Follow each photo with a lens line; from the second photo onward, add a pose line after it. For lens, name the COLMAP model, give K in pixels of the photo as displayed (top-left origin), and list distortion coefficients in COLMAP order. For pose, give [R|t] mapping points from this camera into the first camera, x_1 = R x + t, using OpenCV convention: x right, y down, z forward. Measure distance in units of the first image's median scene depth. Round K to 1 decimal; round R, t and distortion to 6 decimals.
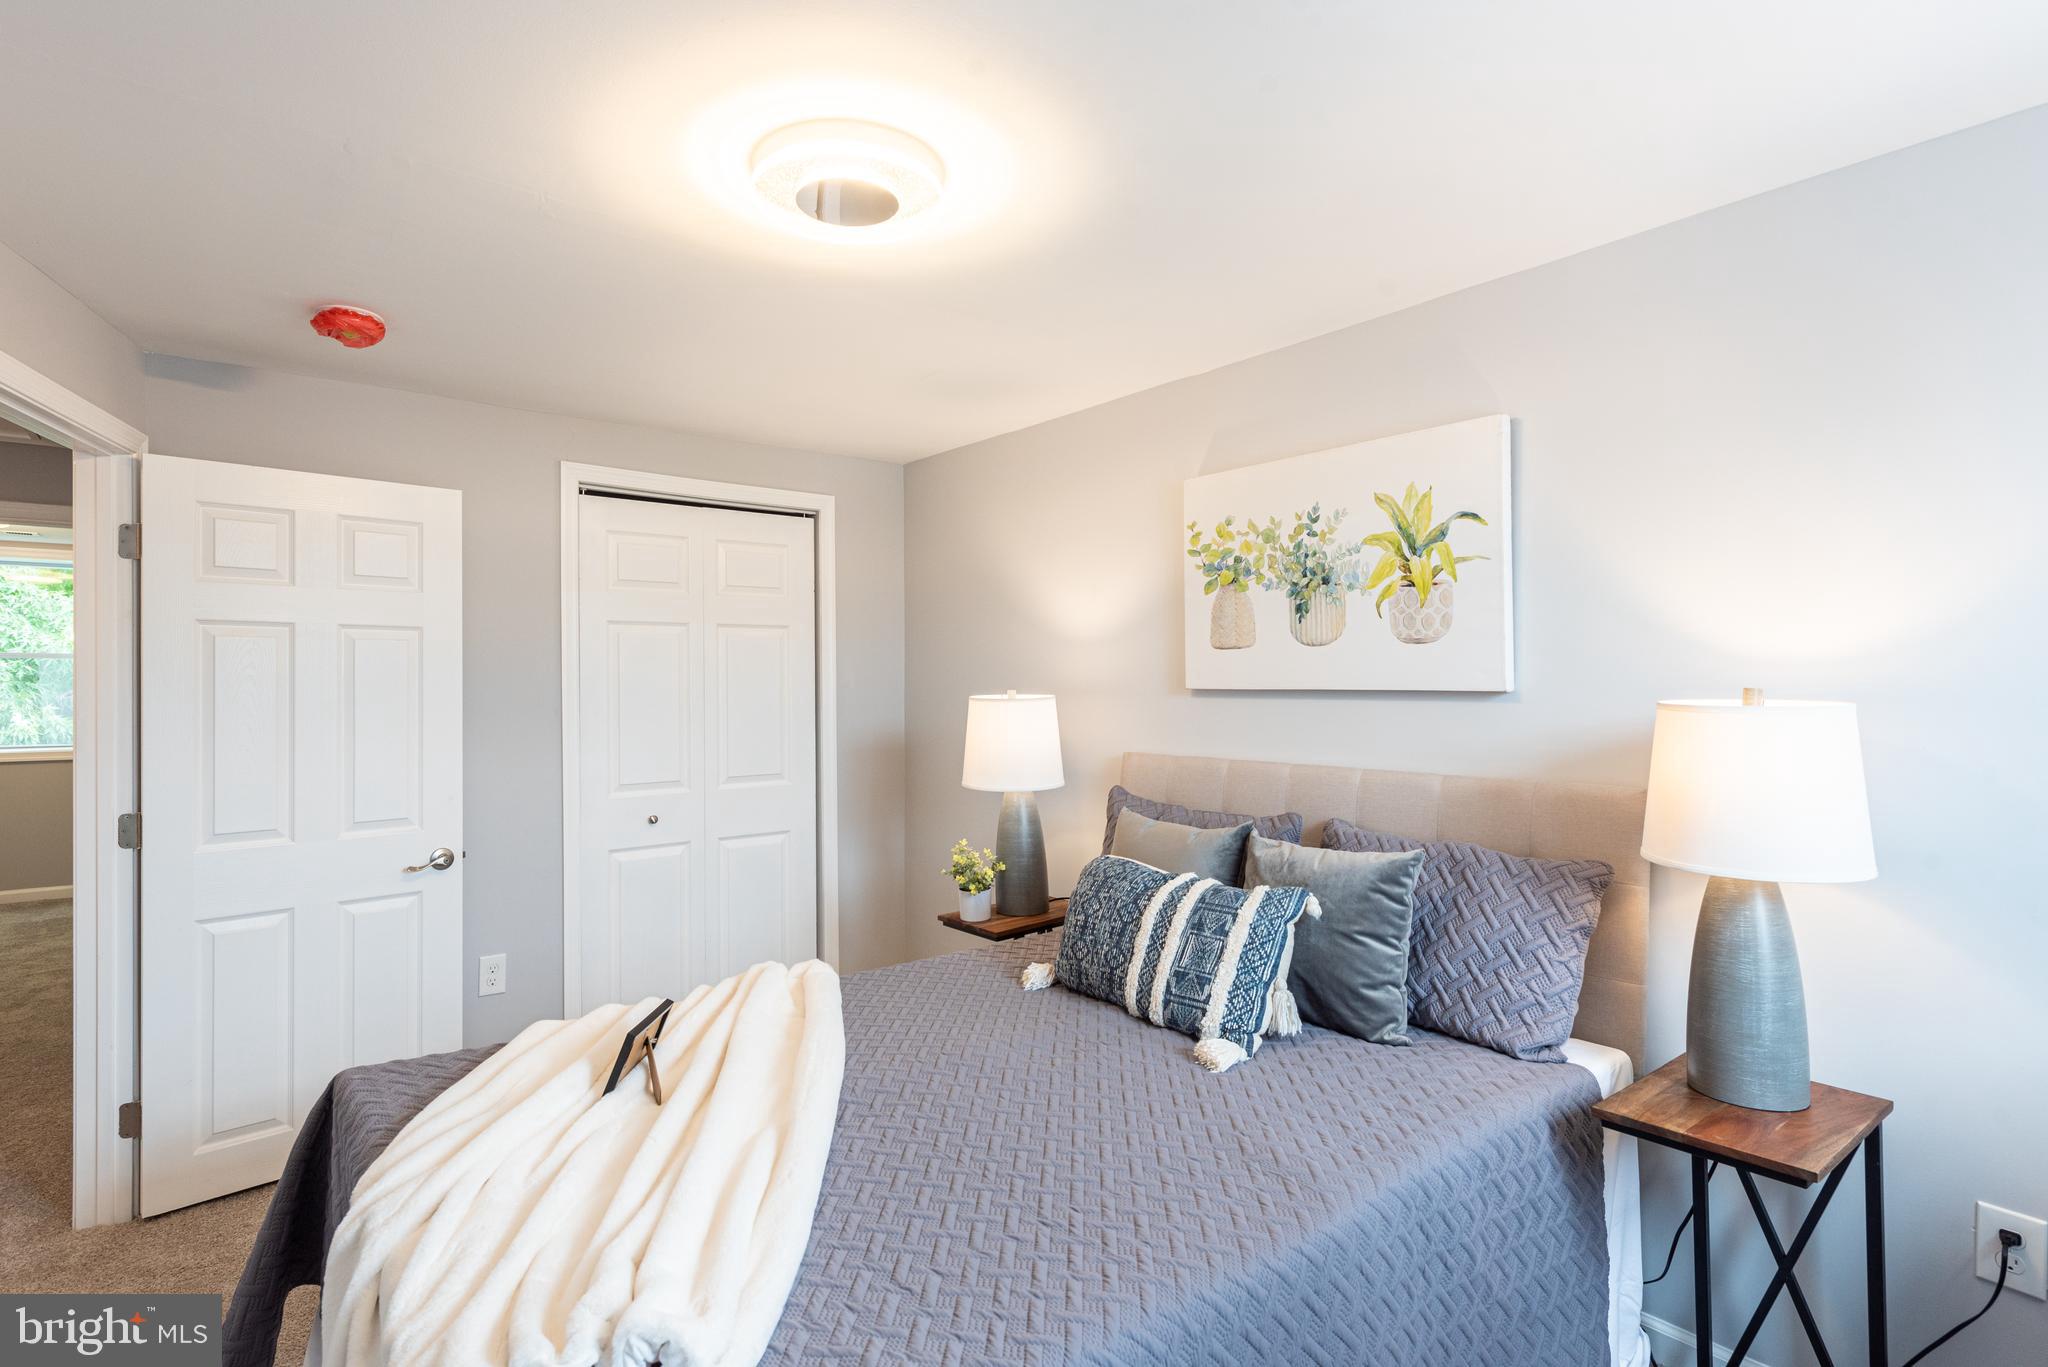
lens RADIAL K [[1016.4, 0, 1022.3], [0, 1016.4, 678.7], [0, 0, 1]] dist [-0.000649, -0.000151]
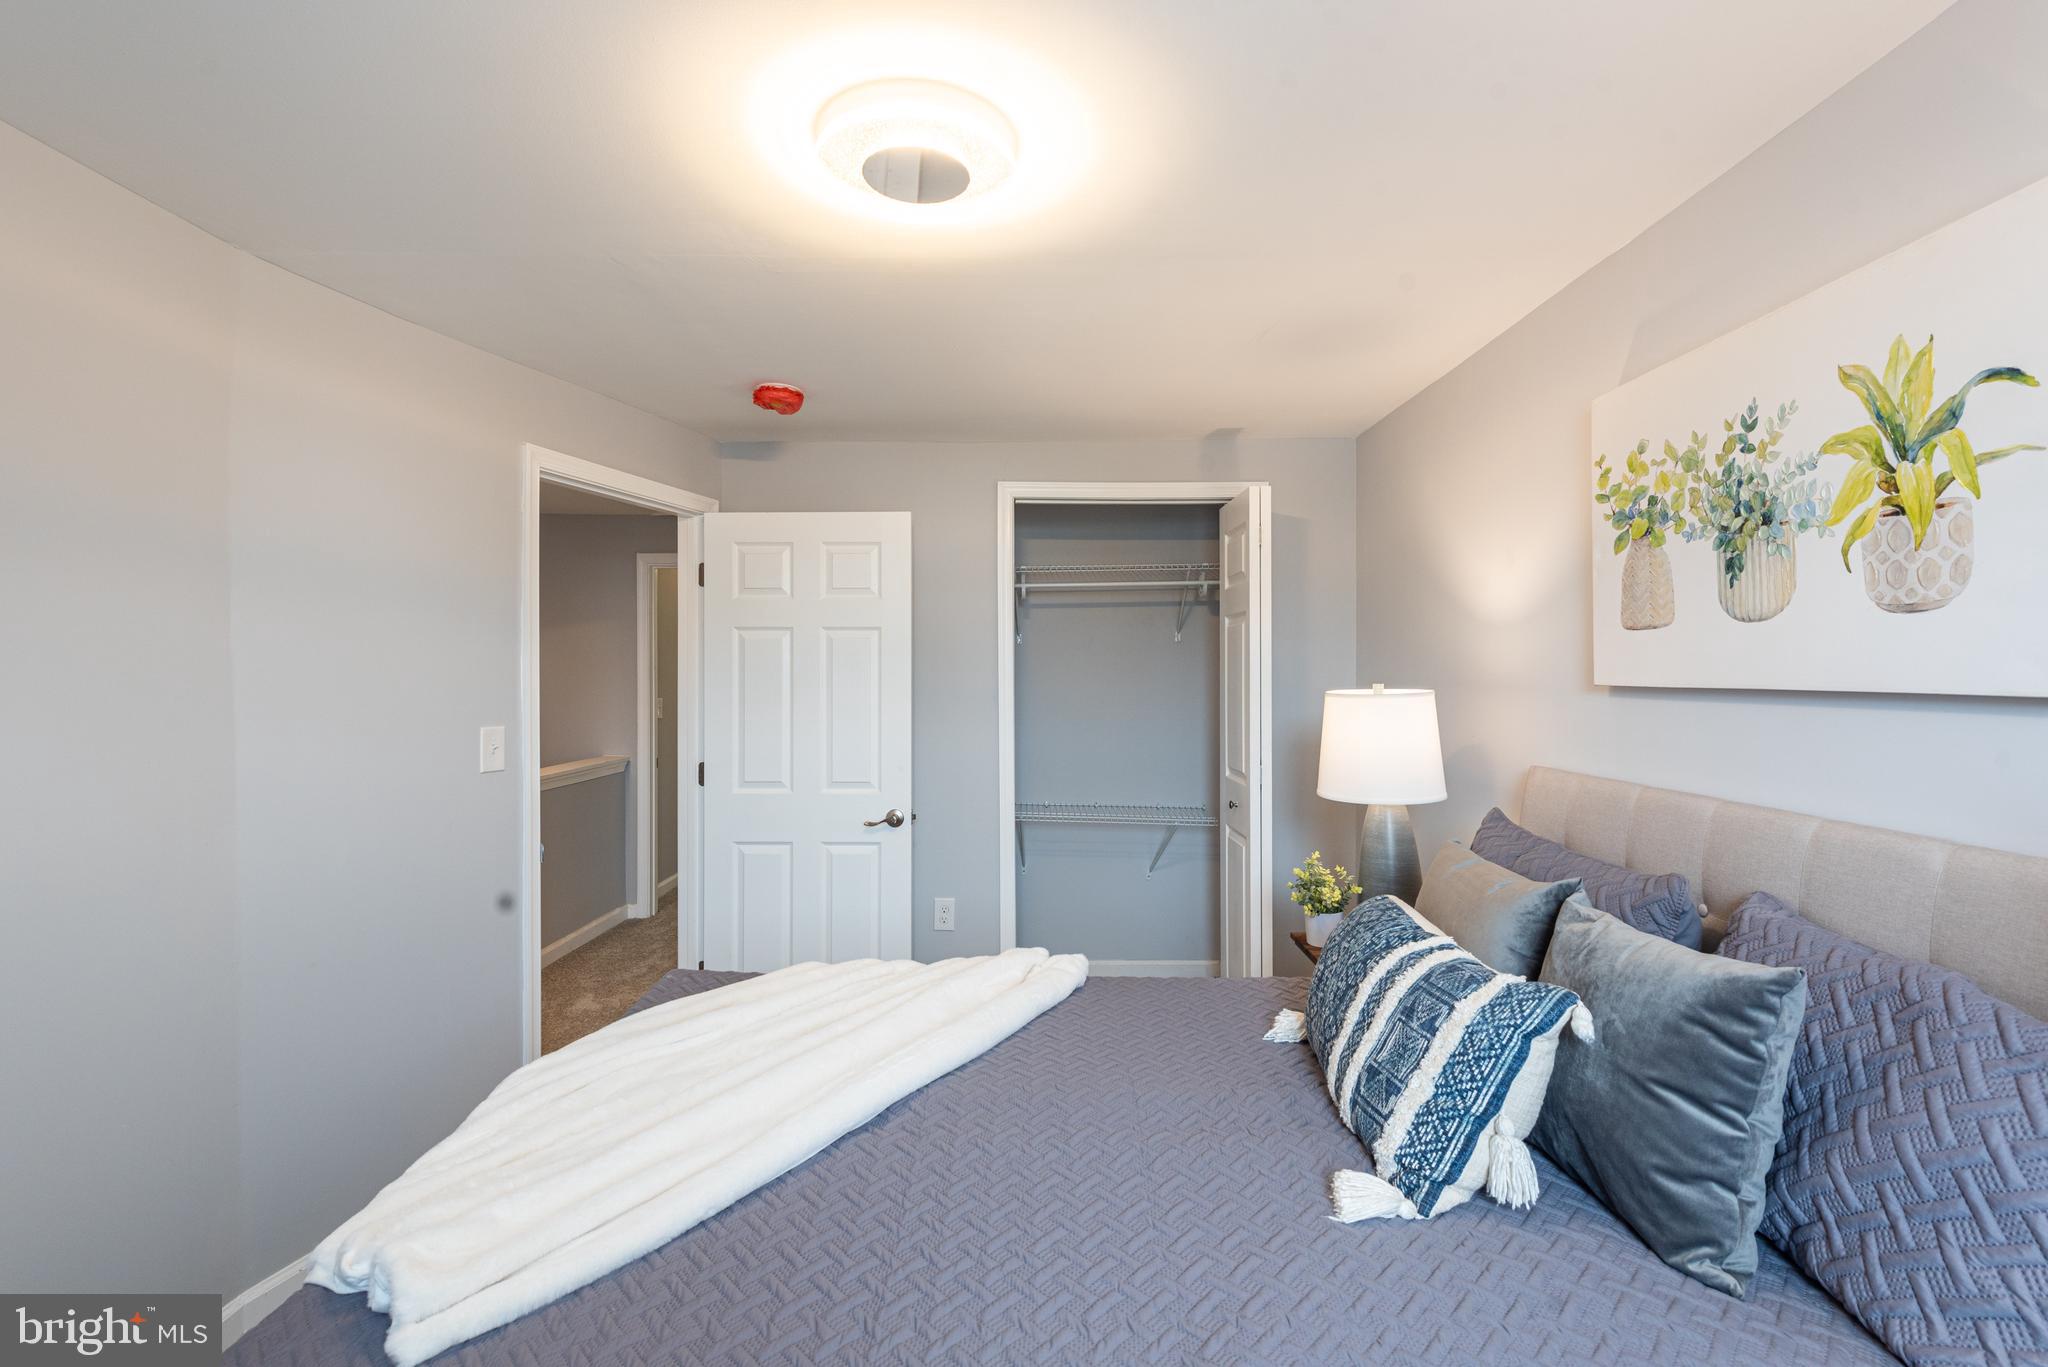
lens RADIAL K [[936.9, 0, 1026.7], [0, 936.9, 675.6], [0, 0, 1]] dist [0.002917, -0.006336]
pose [[0.773177, 0.005191, -0.634169, 0.335294], [-0.000044, 0.999967, 0.008132, -0.002826], [0.634191, -0.006259, 0.773151, 0.266776]]
